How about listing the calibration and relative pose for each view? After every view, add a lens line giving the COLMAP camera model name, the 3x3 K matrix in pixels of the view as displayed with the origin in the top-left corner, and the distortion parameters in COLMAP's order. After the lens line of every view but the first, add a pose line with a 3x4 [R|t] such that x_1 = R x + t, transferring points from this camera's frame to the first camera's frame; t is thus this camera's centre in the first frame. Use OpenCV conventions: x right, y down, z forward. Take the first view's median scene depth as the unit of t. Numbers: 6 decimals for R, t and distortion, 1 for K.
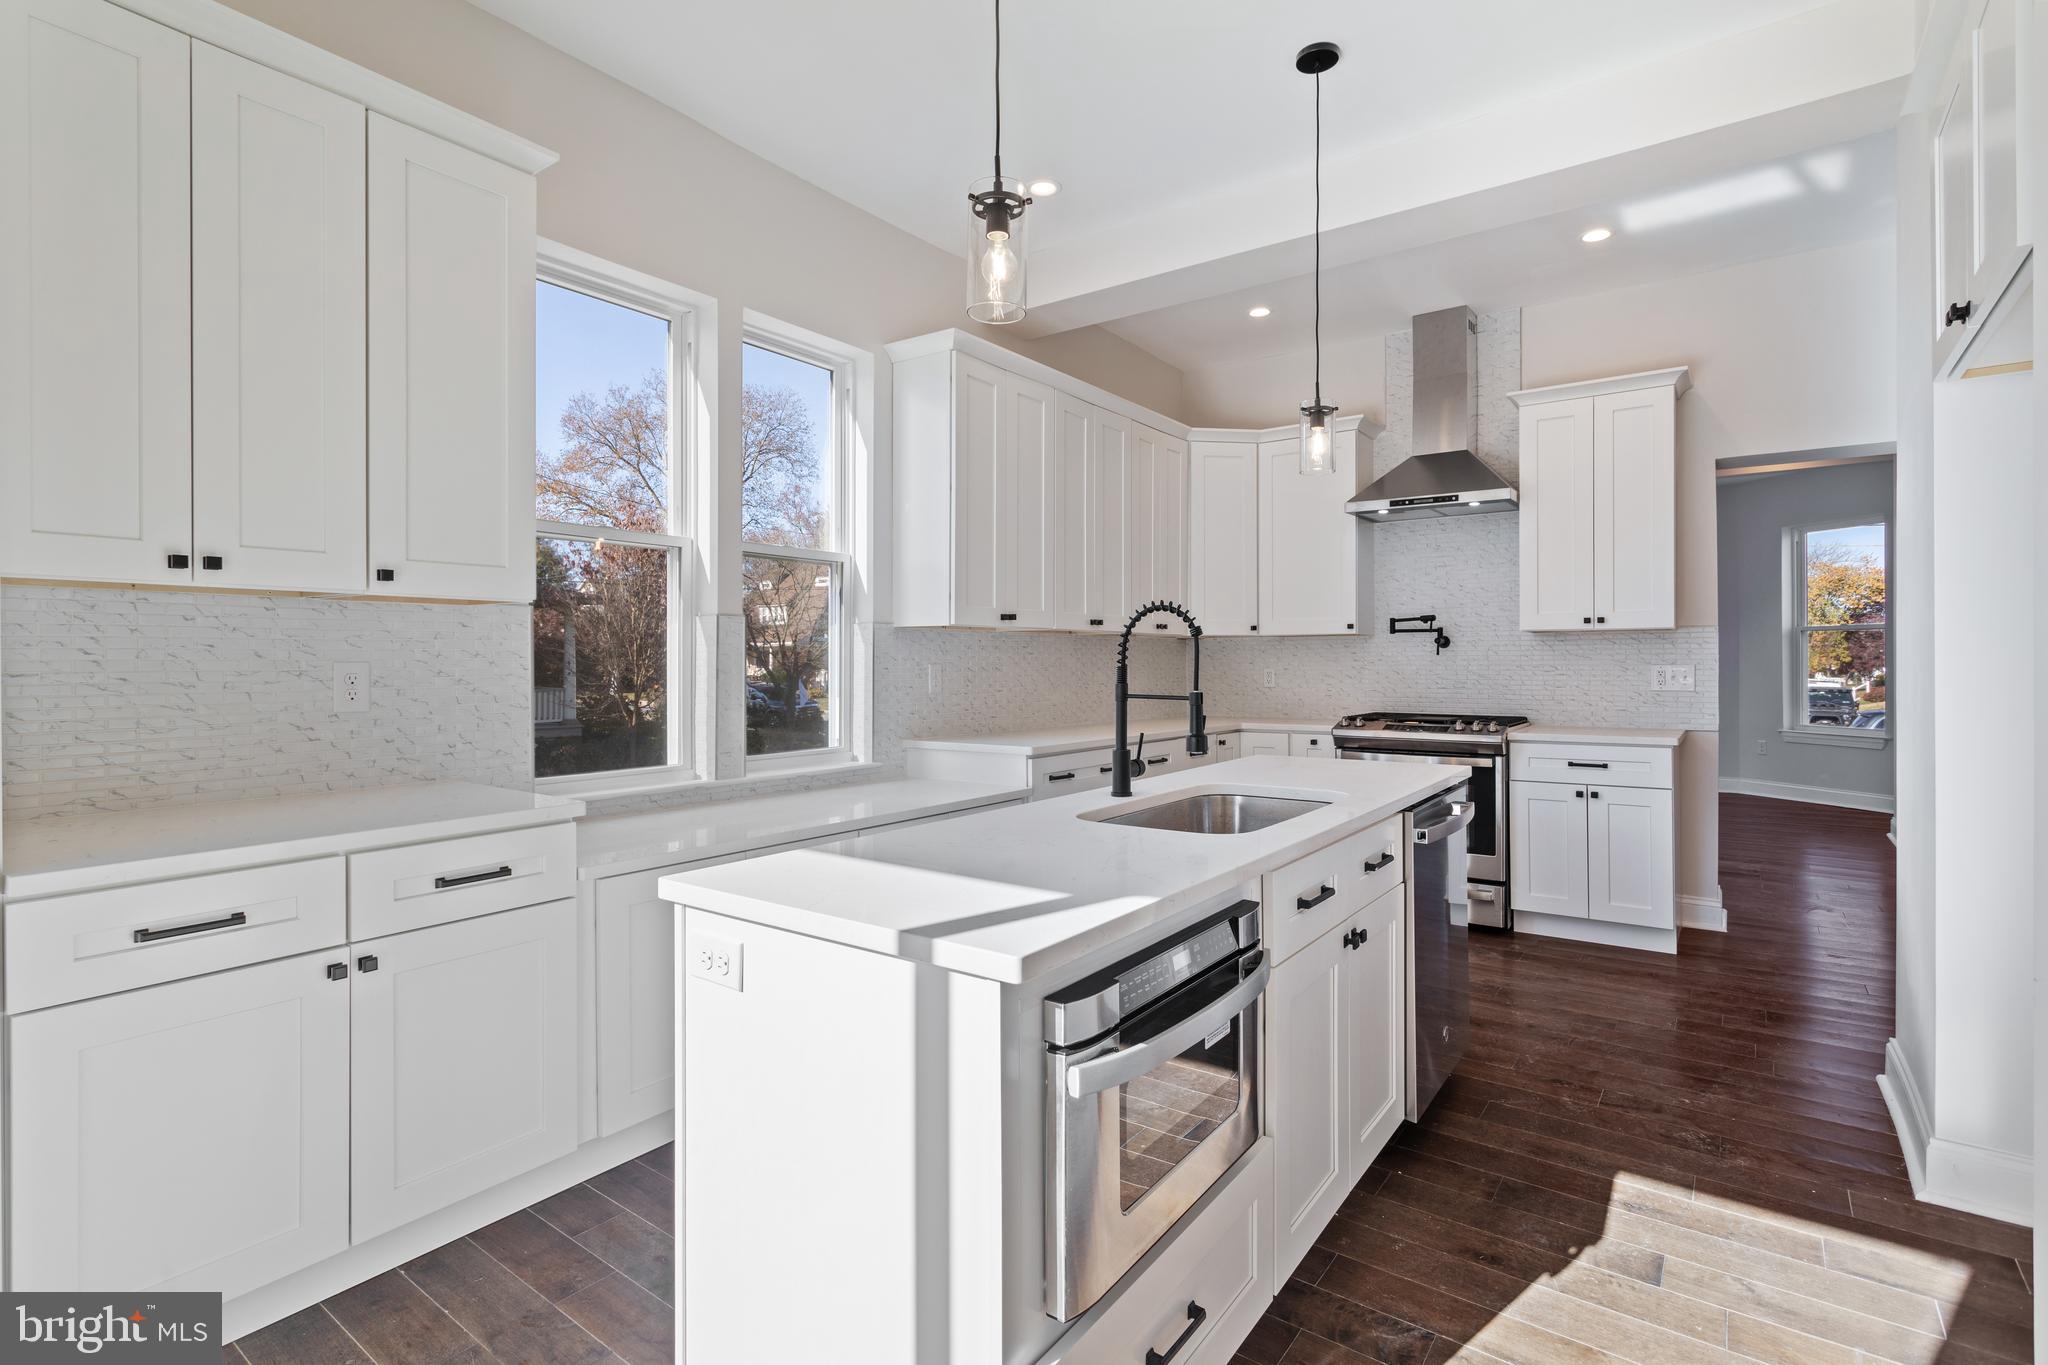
lens RADIAL K [[988.5, 0, 1007.8], [0, 988.5, 658.5], [0, 0, 1]] dist [-0.000067, 0.000270]
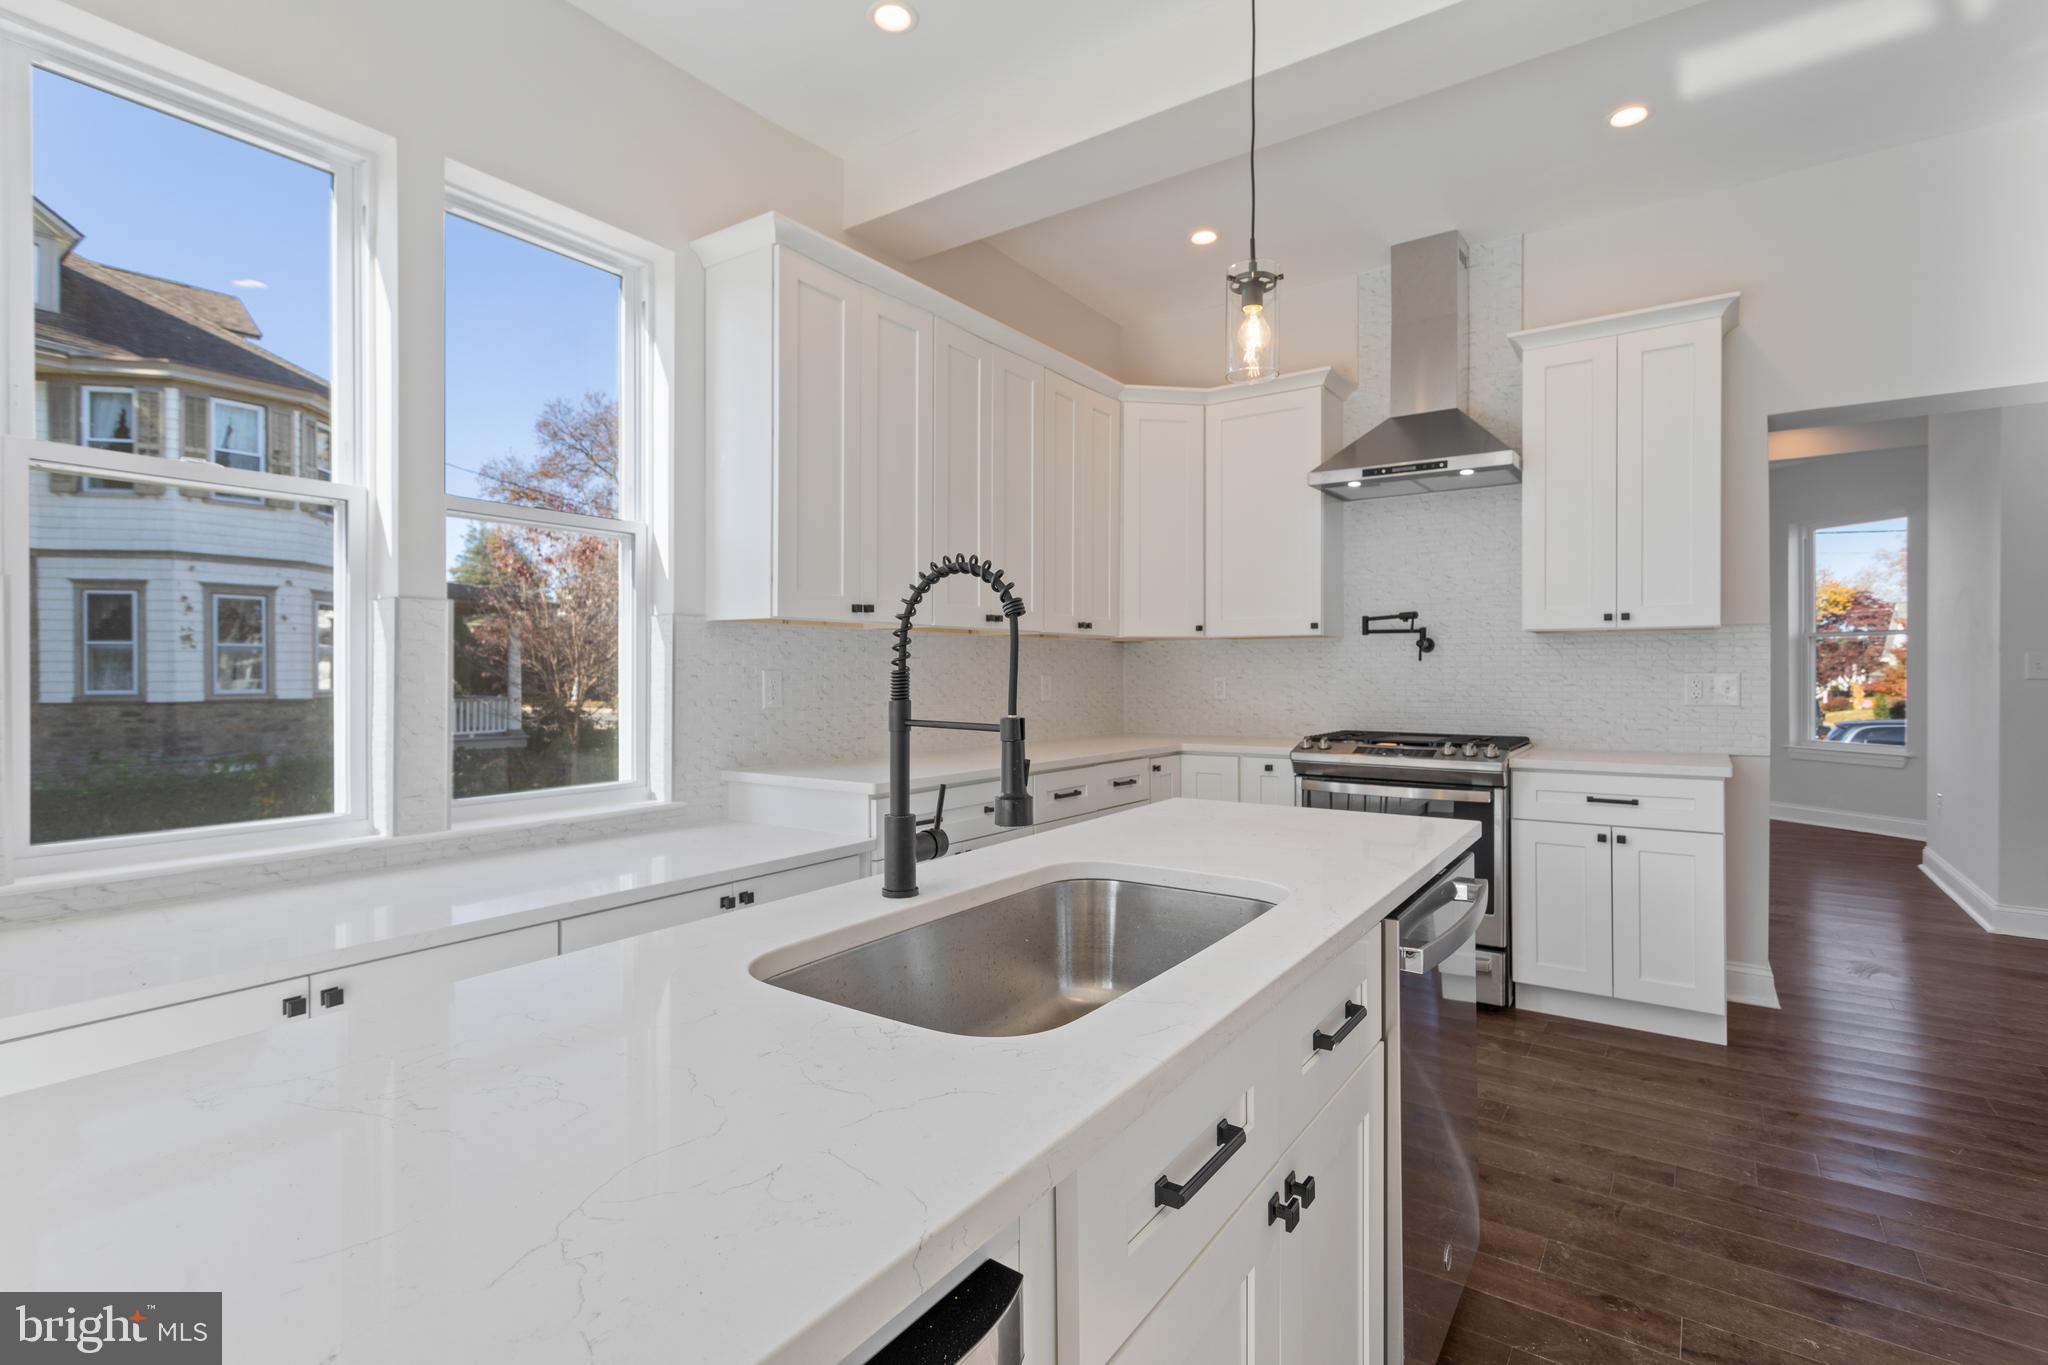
lens RADIAL K [[972.1, 0, 1012.9], [0, 972.1, 670.7], [0, 0, 1]] dist [0.000351, 0.000436]
pose [[0.999722, 0.001839, 0.023526, 0.087849], [-0.001912, 0.999993, 0.003077, 0.003095], [-0.023520, -0.003121, 0.999718, 0.225959]]
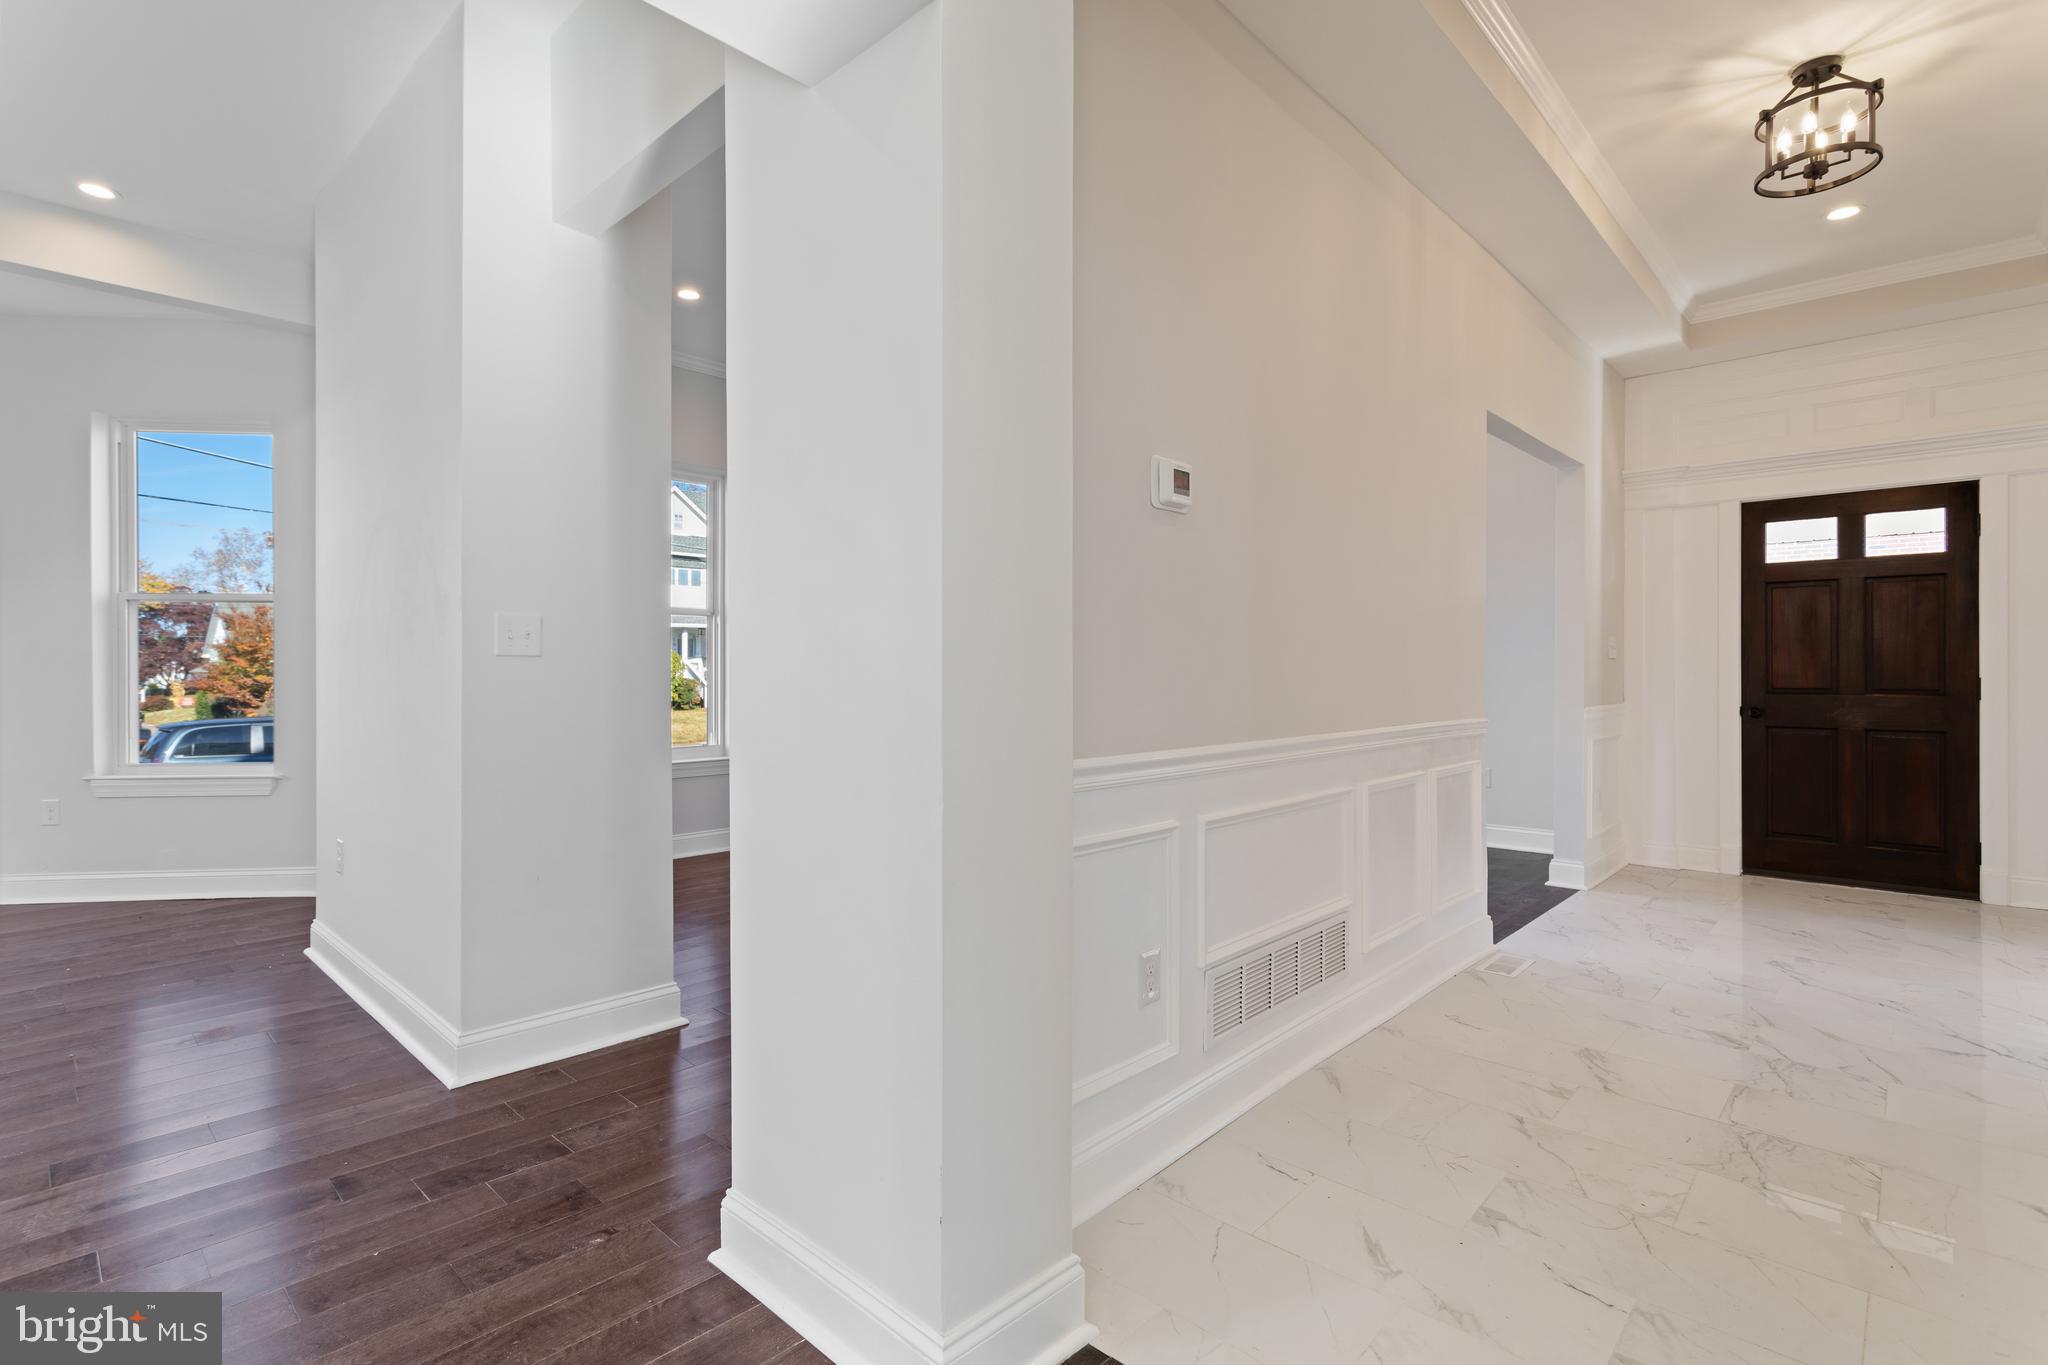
lens RADIAL K [[972.1, 0, 1012.9], [0, 972.1, 670.7], [0, 0, 1]] dist [0.000351, 0.000436]
pose [[0.120828, -0.001627, 0.992672, 0.563004], [-0.001814, 0.999997, 0.001860, 0.018006], [-0.992672, -0.002025, 0.120825, 0.782506]]
